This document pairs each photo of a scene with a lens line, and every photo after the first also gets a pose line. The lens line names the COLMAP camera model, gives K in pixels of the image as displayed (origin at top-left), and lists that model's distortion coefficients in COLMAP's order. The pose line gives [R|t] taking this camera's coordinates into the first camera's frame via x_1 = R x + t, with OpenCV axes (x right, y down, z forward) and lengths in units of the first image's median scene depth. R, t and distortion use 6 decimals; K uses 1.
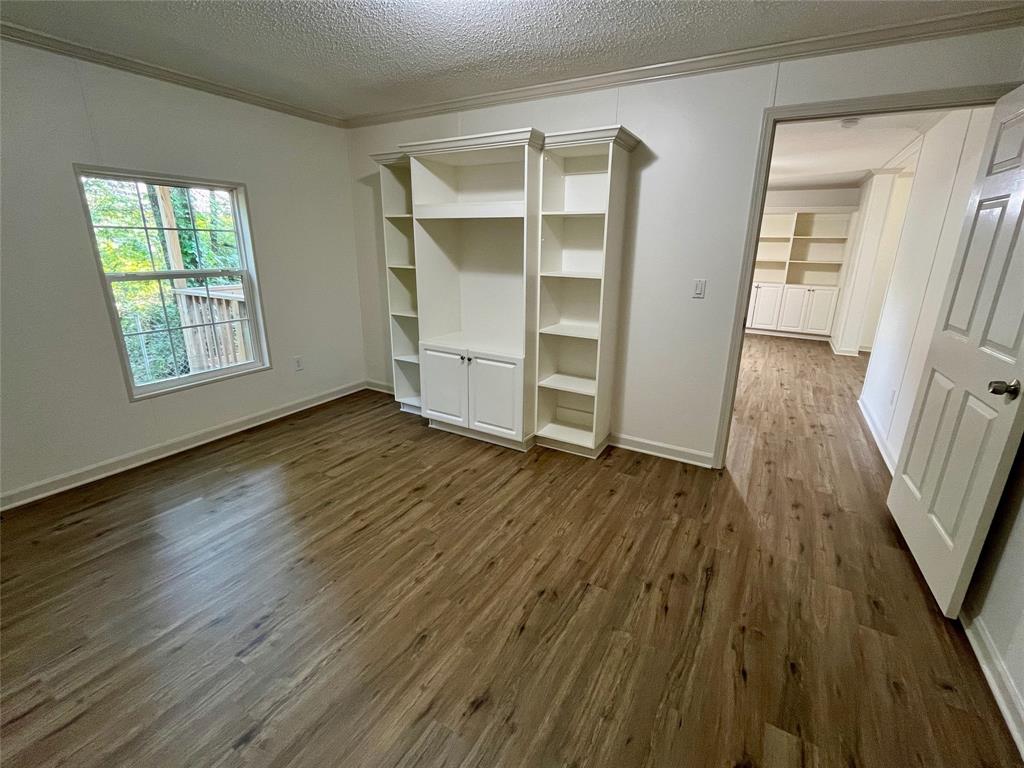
lens RADIAL K [[424.0, 0, 512.0], [0, 424.0, 384.0], [0, 0, 1]] dist [-0.025227, -0.000028]
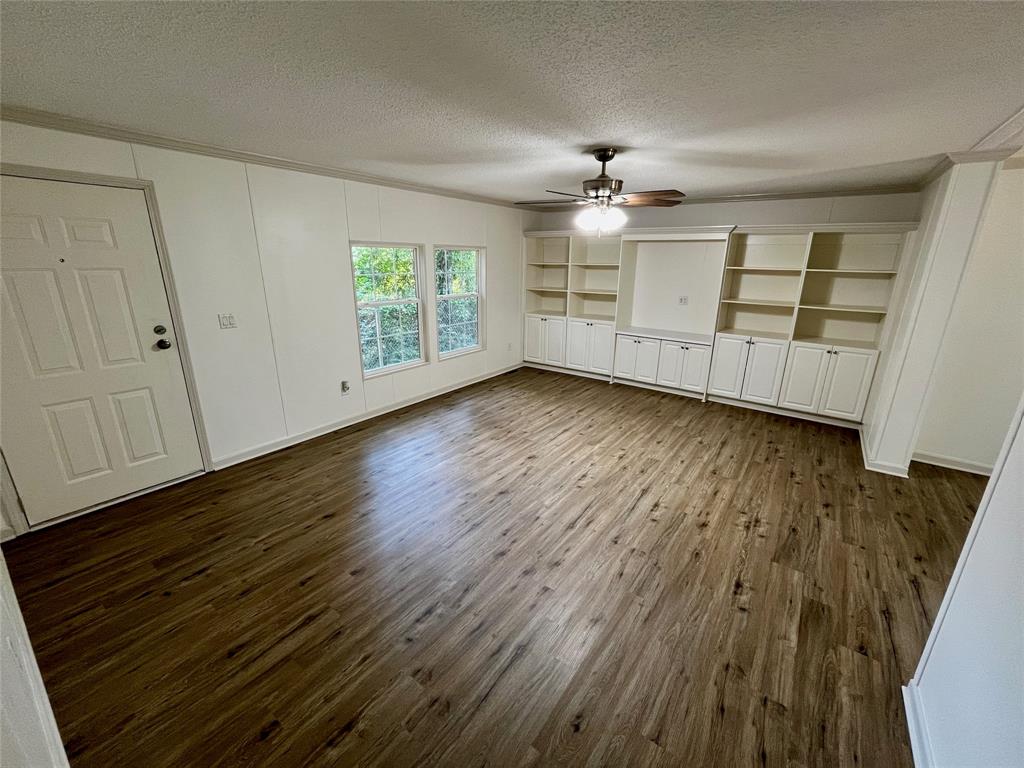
lens RADIAL K [[417.8, 0, 513.9], [0, 417.8, 388.6], [0, 0, 1]] dist [-0.000174, -0.000181]
pose [[0.997370, 0.031424, -0.065313, 0.271358], [-0.032085, 0.999444, -0.009095, -0.148008], [0.064991, 0.011166, 0.997823, 0.327626]]
